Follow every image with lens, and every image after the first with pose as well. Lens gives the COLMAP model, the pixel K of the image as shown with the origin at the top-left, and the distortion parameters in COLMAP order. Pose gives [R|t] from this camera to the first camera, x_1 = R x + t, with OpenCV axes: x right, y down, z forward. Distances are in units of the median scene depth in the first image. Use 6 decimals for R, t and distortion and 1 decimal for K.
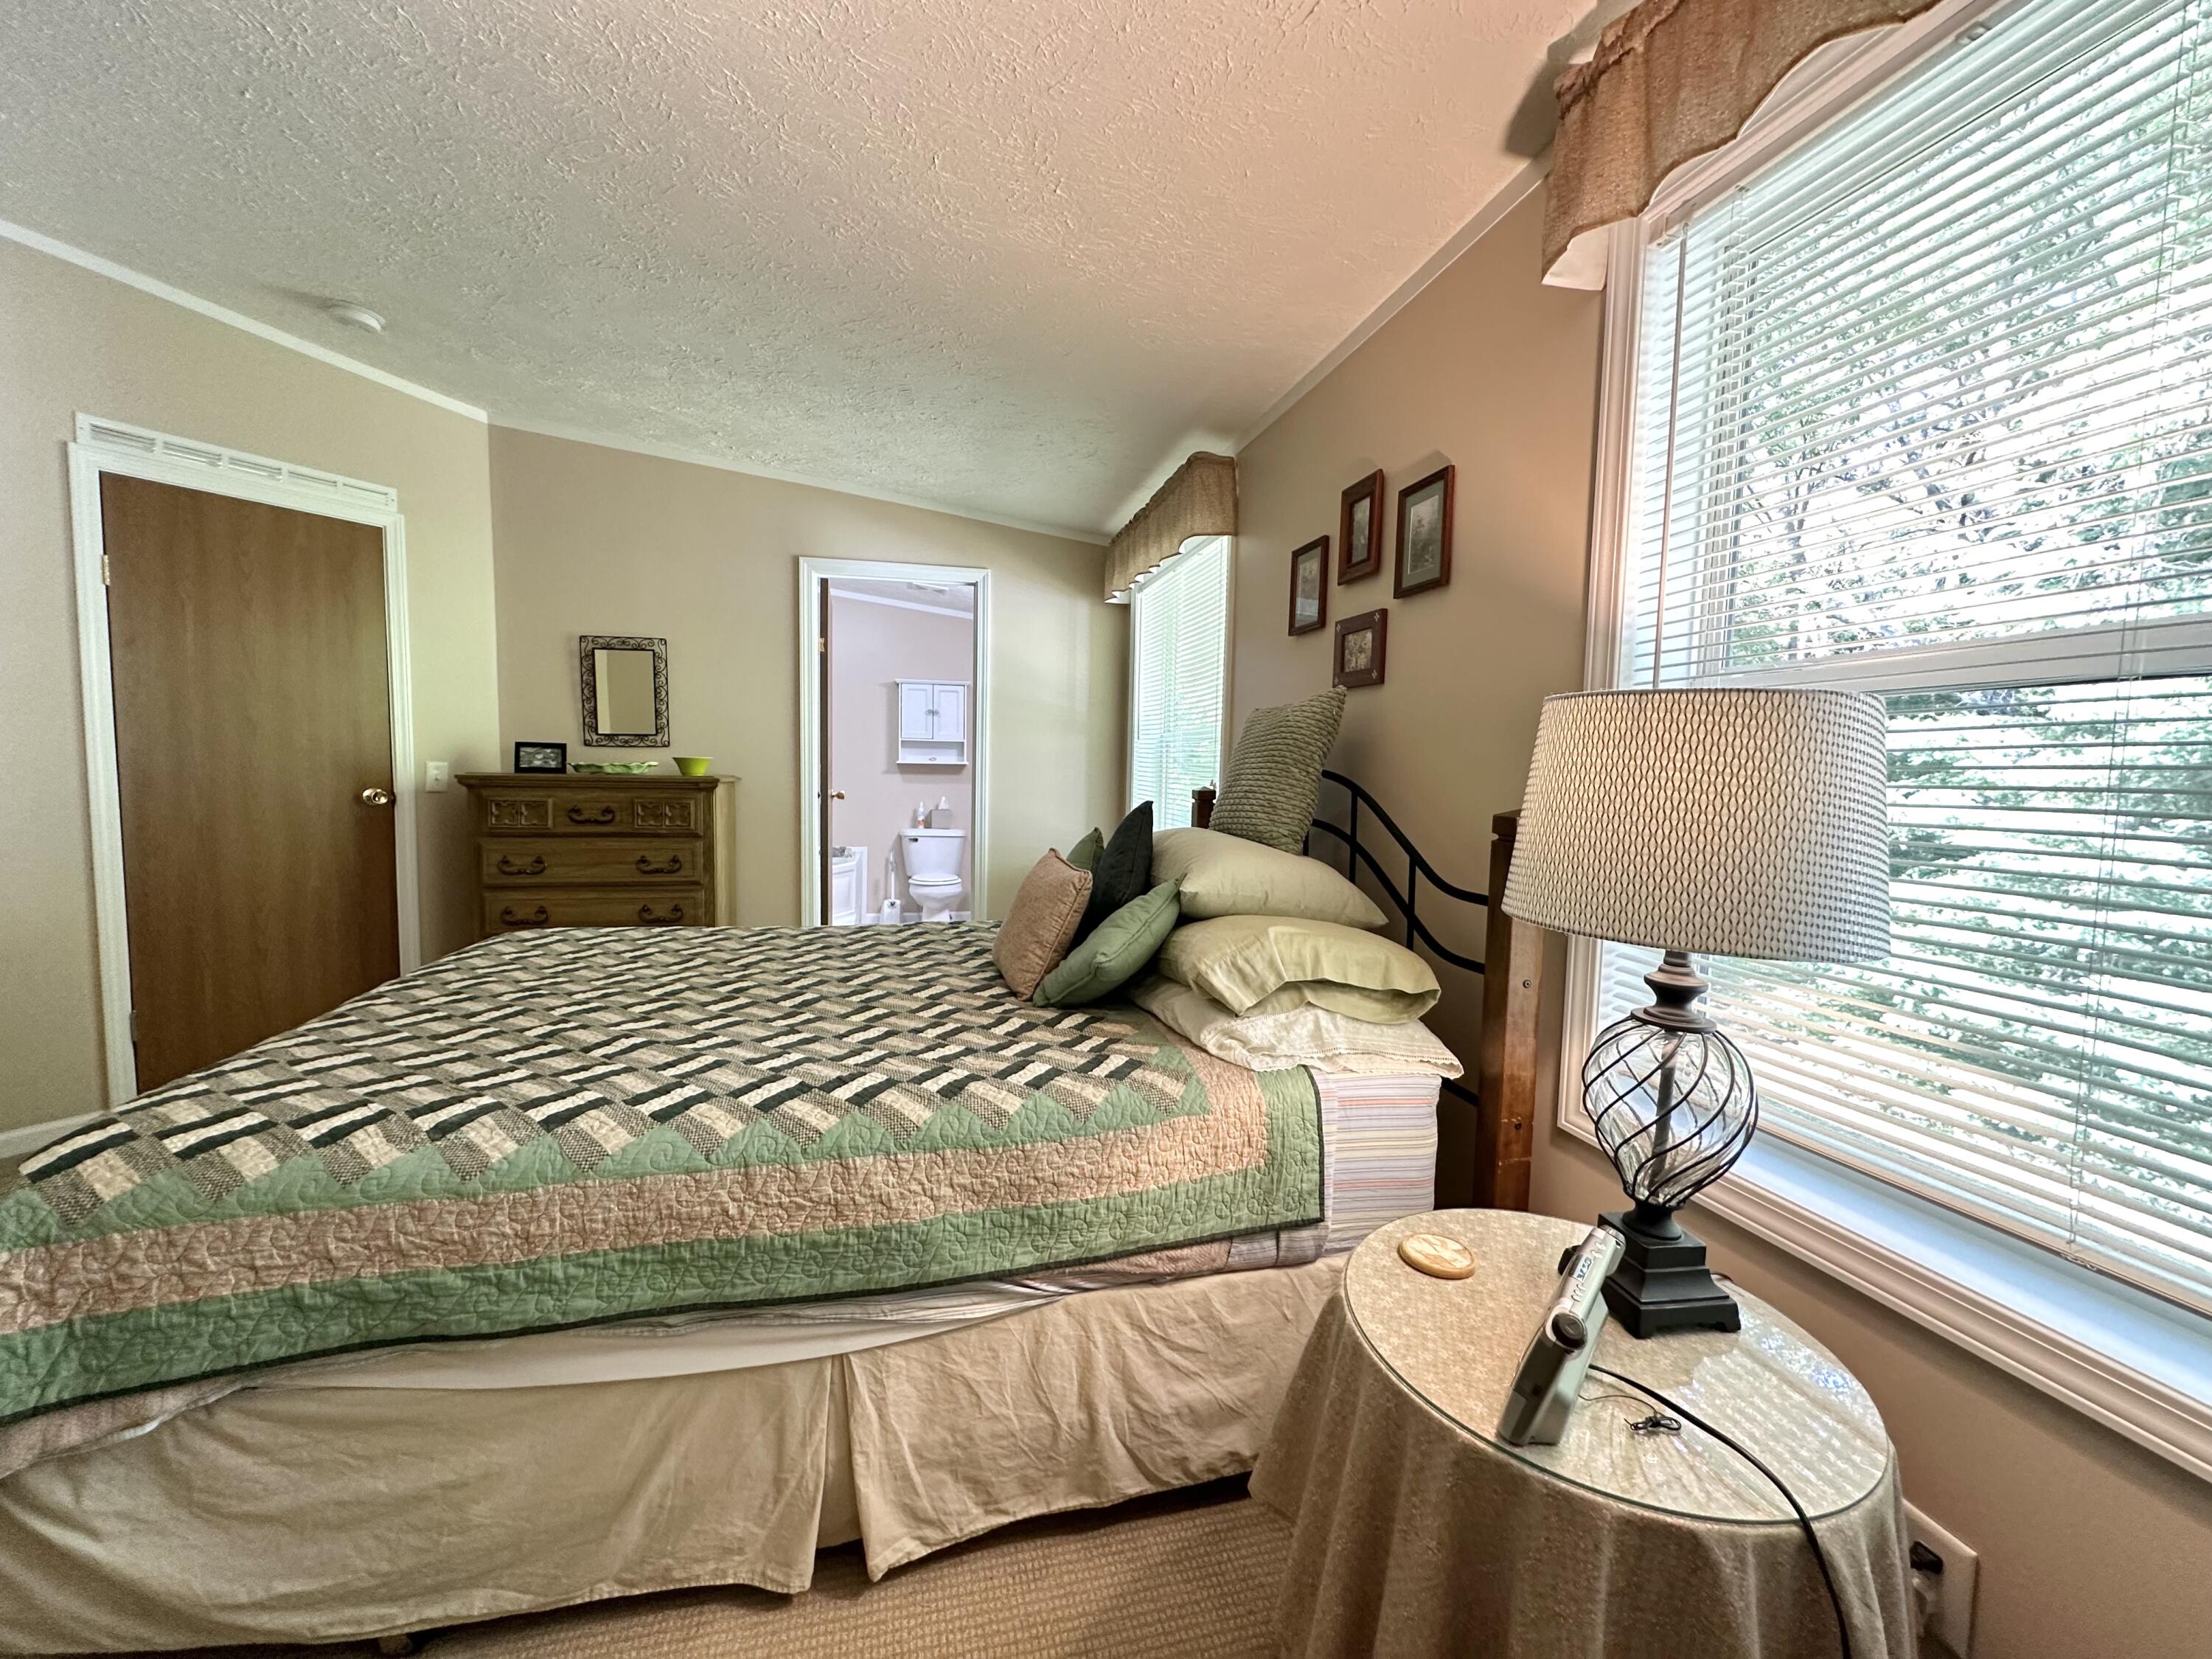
lens RADIAL K [[884.1, 0, 1106.0], [0, 884.1, 829.5], [0, 0, 1]] dist [0.000645, -0.000003]
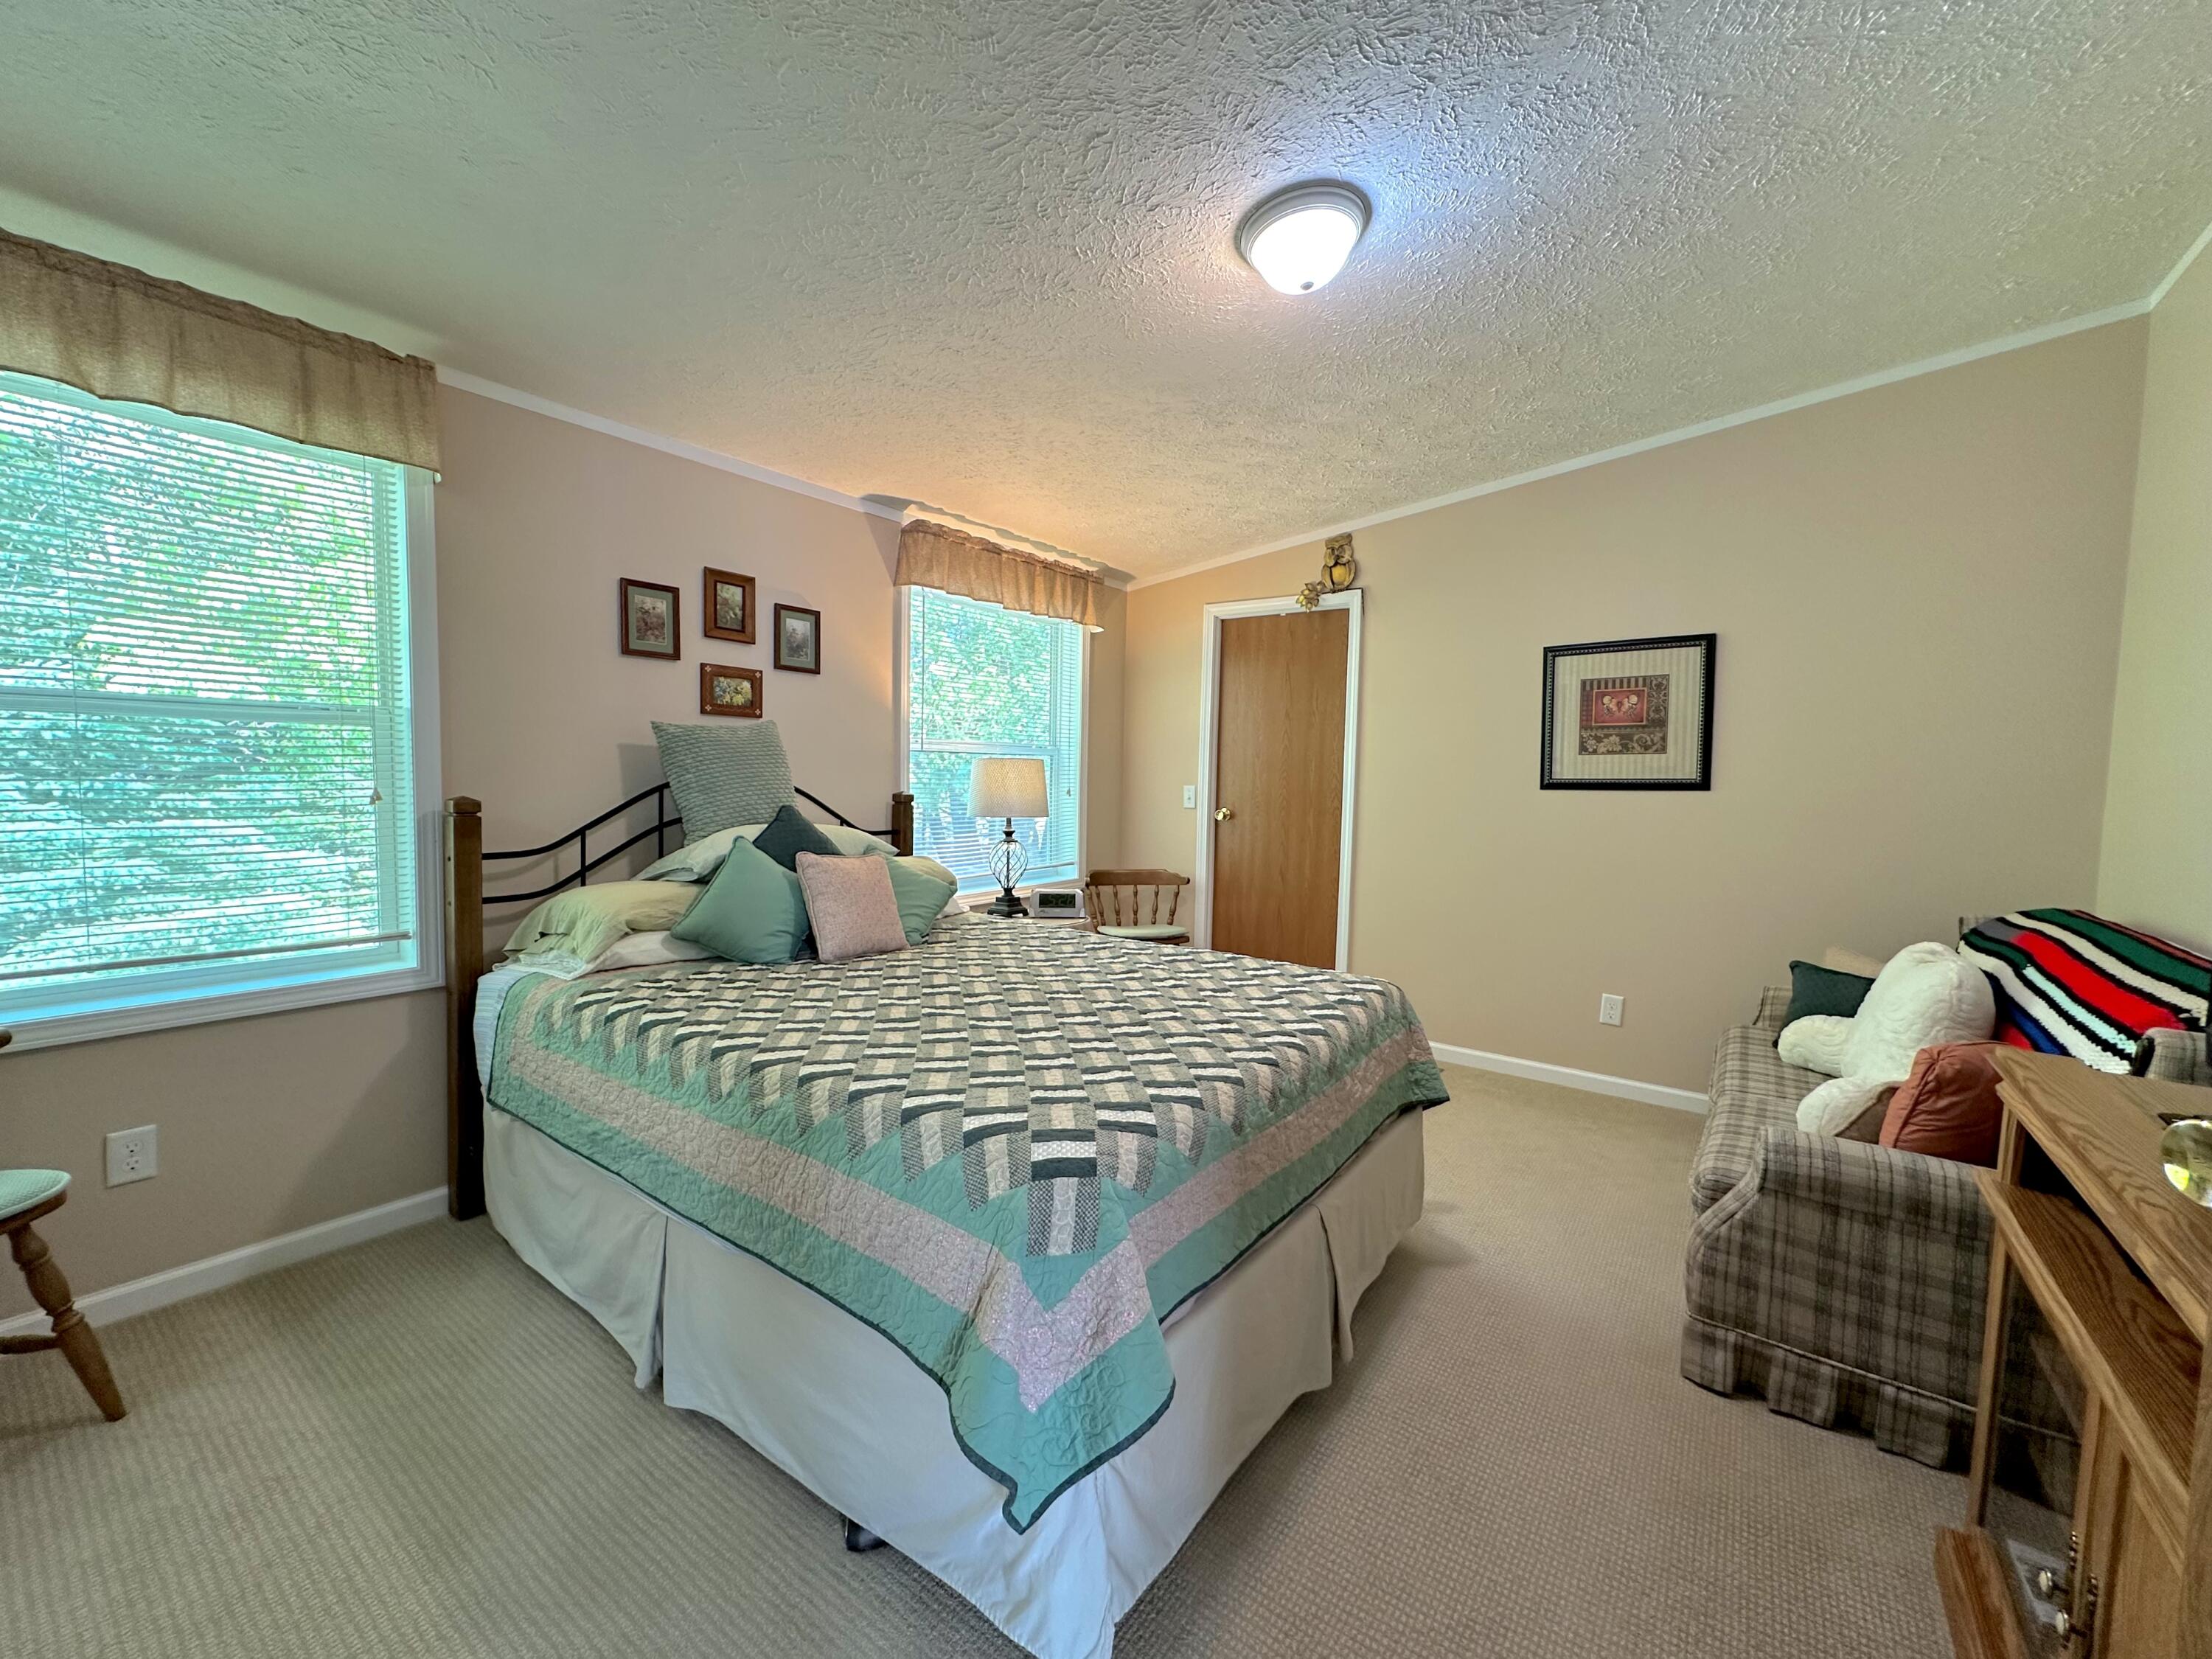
lens RADIAL K [[884.1, 0, 1106.0], [0, 884.1, 829.5], [0, 0, 1]] dist [0.000645, -0.000003]
pose [[-0.655556, -0.074280, 0.751484, -1.381634], [0.026367, 0.992292, 0.121084, -0.155910], [-0.754686, 0.099192, -0.648545, 1.713918]]
